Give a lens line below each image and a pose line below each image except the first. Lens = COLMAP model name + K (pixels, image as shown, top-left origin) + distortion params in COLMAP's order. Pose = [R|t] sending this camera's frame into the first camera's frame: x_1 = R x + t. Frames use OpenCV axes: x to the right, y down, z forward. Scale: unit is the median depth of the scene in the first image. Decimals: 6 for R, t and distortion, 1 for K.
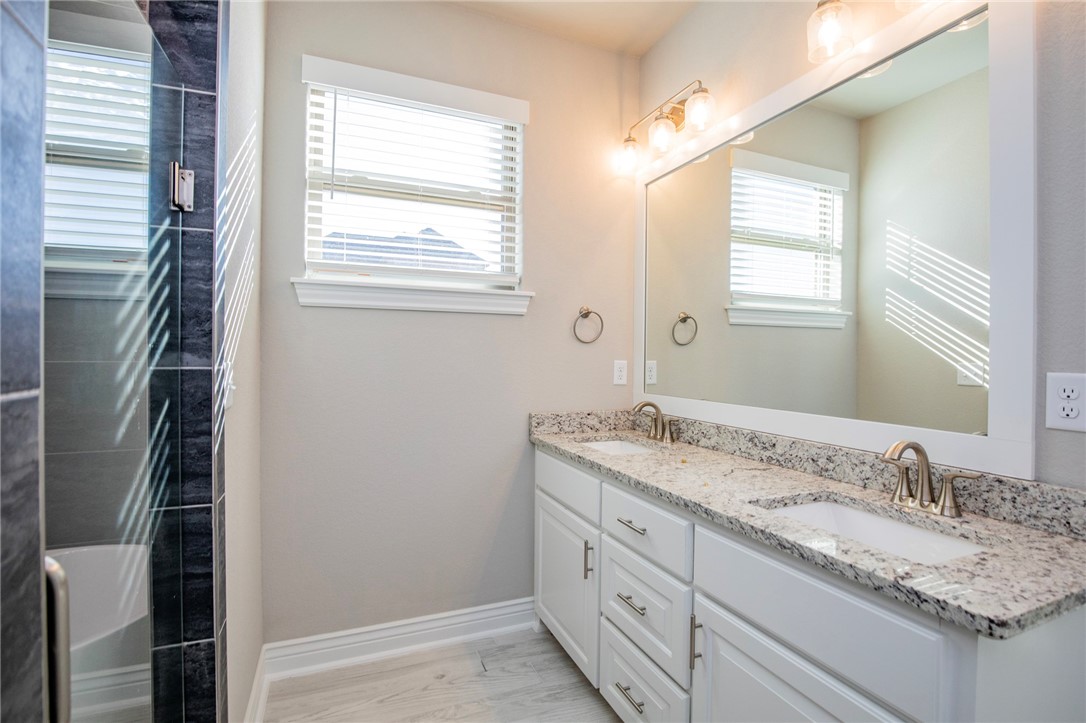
lens RADIAL K [[505.7, 0, 548.5], [0, 505.7, 357.6], [0, 0, 1]] dist [-0.028817, 0.001033]
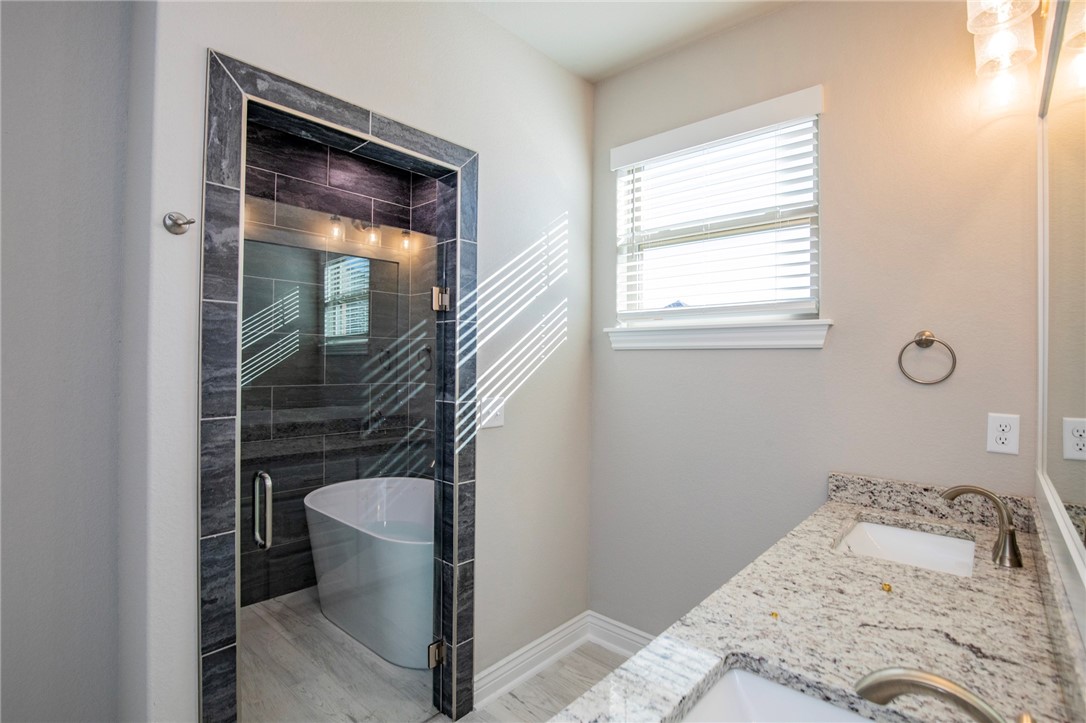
lens RADIAL K [[505.7, 0, 549.7], [0, 505.7, 364.9], [0, 0, 1]] dist [-0.028817, 0.001033]
pose [[0.440383, -0.002101, -0.897808, 0.472801], [-0.012098, 0.999893, -0.008274, -0.045699], [0.897729, 0.014505, 0.440310, 0.257119]]
